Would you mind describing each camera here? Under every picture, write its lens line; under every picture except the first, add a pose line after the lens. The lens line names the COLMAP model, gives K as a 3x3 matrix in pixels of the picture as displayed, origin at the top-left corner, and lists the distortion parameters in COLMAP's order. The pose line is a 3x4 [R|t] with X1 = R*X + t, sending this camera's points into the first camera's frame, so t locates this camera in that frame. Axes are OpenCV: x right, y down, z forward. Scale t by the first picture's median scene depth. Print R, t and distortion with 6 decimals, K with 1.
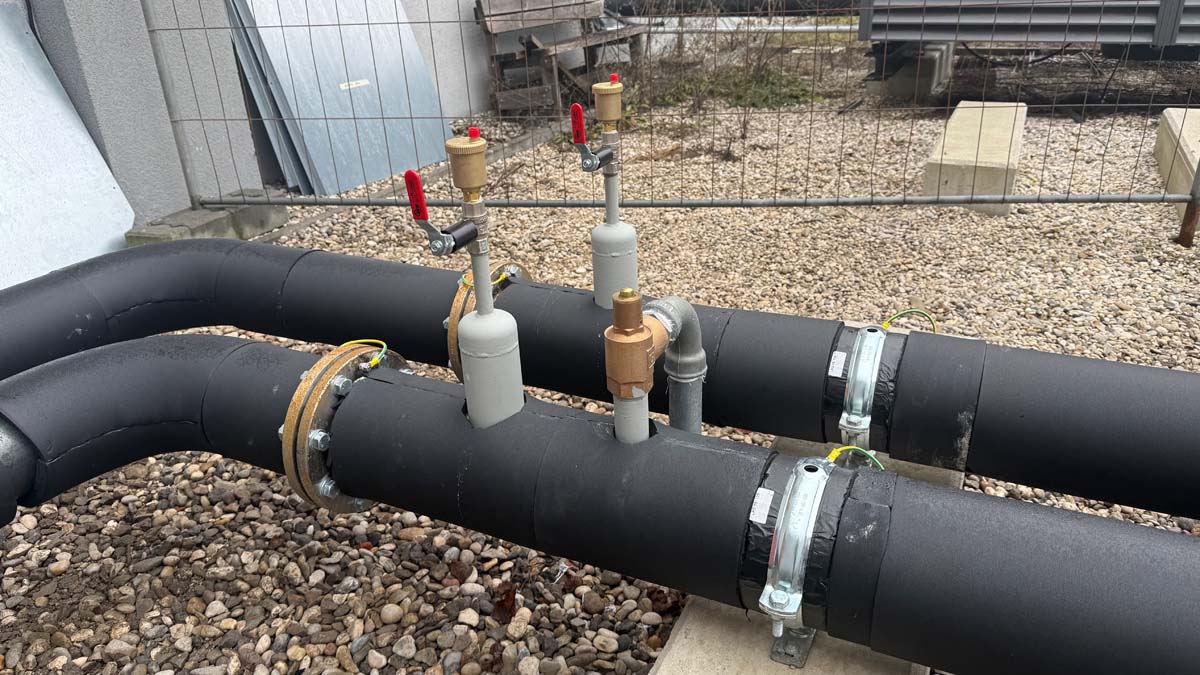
lens RADIAL K [[850.0, 0, 598.0], [0, 850.0, 342.2], [0, 0, 1]] dist [0.110109, -0.167647]
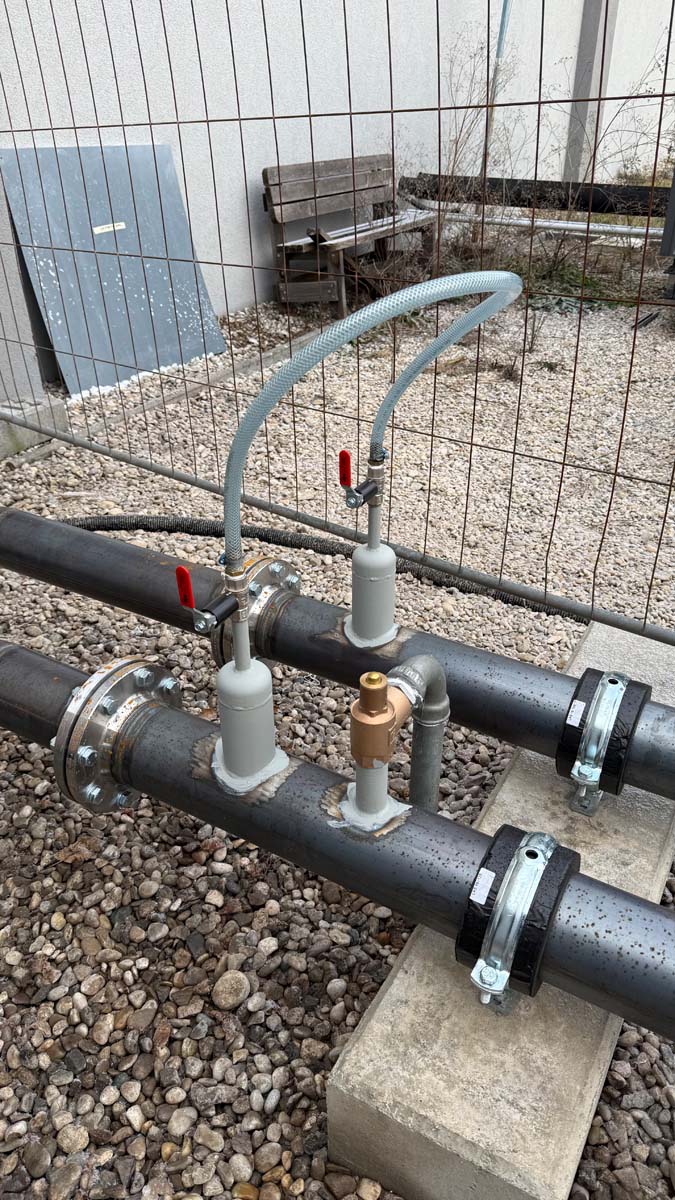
lens RADIAL K [[864.1, 0, 333.0], [0, 864.1, 569.9], [0, 0, 1]] dist [0.091604, -0.144163]
pose [[0.996536, 0.072621, -0.040533, 0.013203], [-0.067361, 0.990638, 0.118737, -0.244801], [0.048777, -0.115596, 0.992098, -0.050003]]
